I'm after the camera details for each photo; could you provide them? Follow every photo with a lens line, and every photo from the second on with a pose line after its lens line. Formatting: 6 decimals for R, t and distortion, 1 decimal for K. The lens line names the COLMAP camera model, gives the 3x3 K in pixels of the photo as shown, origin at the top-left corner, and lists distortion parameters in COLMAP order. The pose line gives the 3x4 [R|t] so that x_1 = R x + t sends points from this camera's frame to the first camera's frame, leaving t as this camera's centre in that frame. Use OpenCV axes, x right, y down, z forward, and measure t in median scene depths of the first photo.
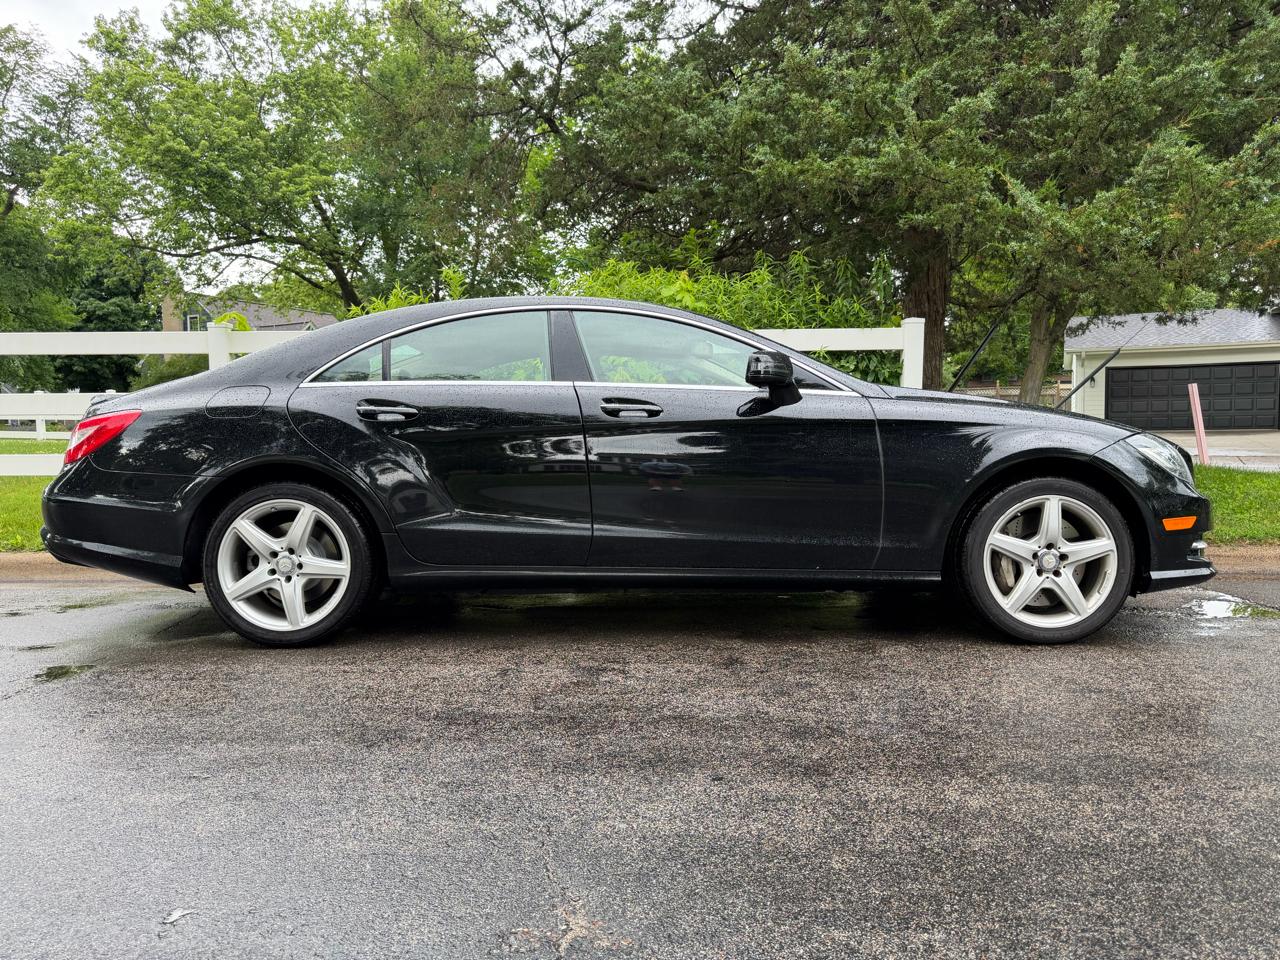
lens RADIAL K [[910.9, 0, 643.4], [0, 910.9, 486.1], [0, 0, 1]] dist [0.016491, -0.018550]
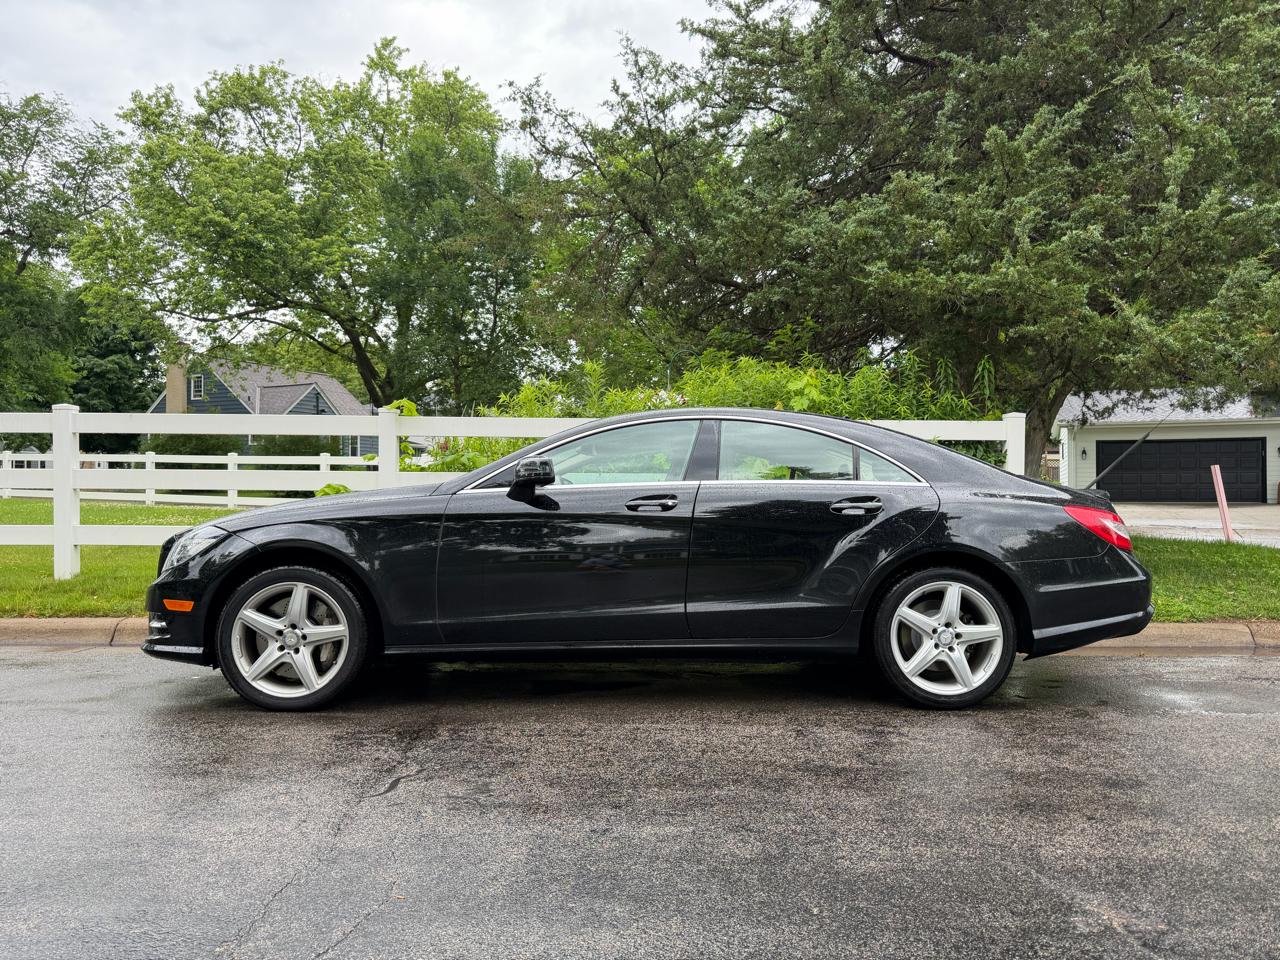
lens RADIAL K [[910.9, 0, 638.3], [0, 910.9, 481.1], [0, 0, 1]] dist [0.016491, -0.018550]
pose [[0.999525, 0.012828, 0.028039, -0.193937], [-0.010808, 0.997414, -0.071051, -0.016952], [-0.028878, 0.070714, 0.997079, -0.095252]]
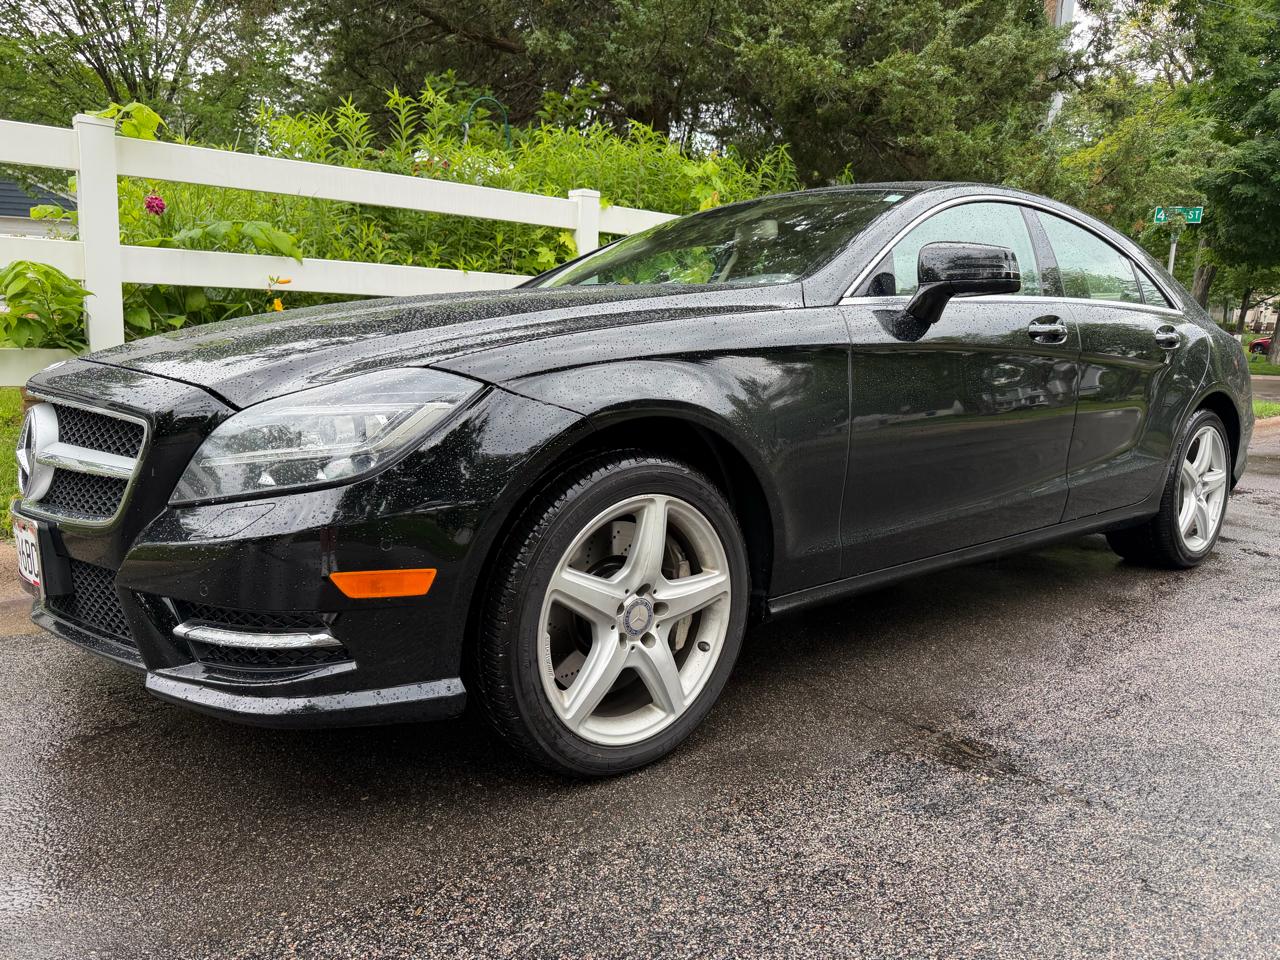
lens RADIAL K [[910.9, 0, 642.5], [0, 910.9, 475.0], [0, 0, 1]] dist [0.016491, -0.018550]
pose [[0.767508, -0.066384, 0.637593, -0.589467], [-0.014287, 0.992605, 0.120544, -0.029113], [-0.640880, -0.101628, 0.760884, 0.331779]]
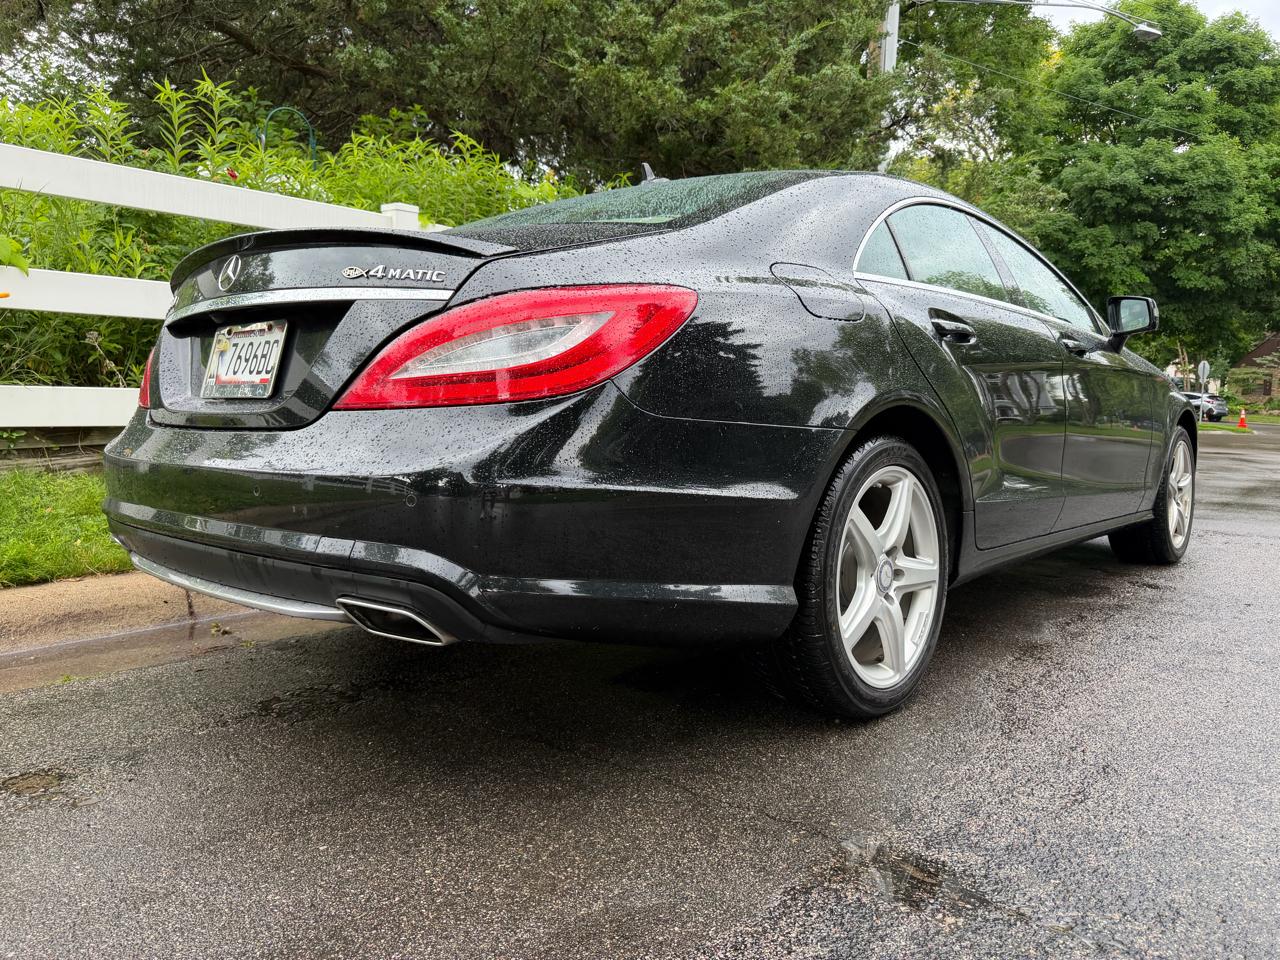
lens RADIAL K [[910.9, 0, 645.4], [0, 910.9, 473.7], [0, 0, 1]] dist [0.016491, -0.018550]
pose [[0.652020, -0.038351, 0.757231, -0.516303], [0.005576, 0.998935, 0.045791, -0.006149], [-0.758181, -0.025635, 0.651540, 0.396997]]
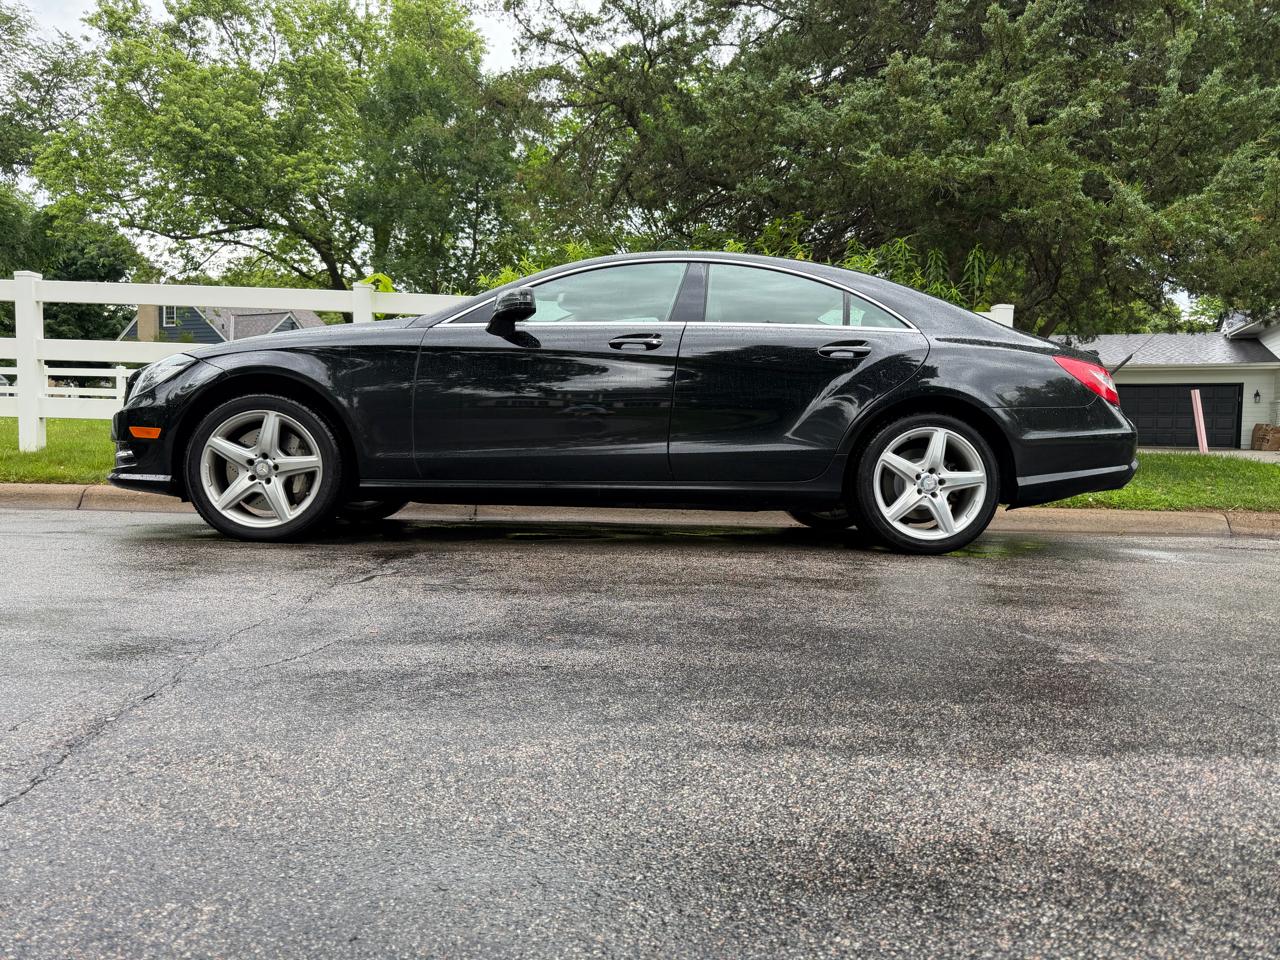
lens RADIAL K [[910.9, 0, 637.5], [0, 910.9, 485.8], [0, 0, 1]] dist [0.016491, -0.018550]
pose [[0.998242, 0.030212, 0.050987, -0.193728], [-0.029651, 0.999491, -0.011734, 0.060306], [-0.051315, 0.010201, 0.998630, -0.077634]]
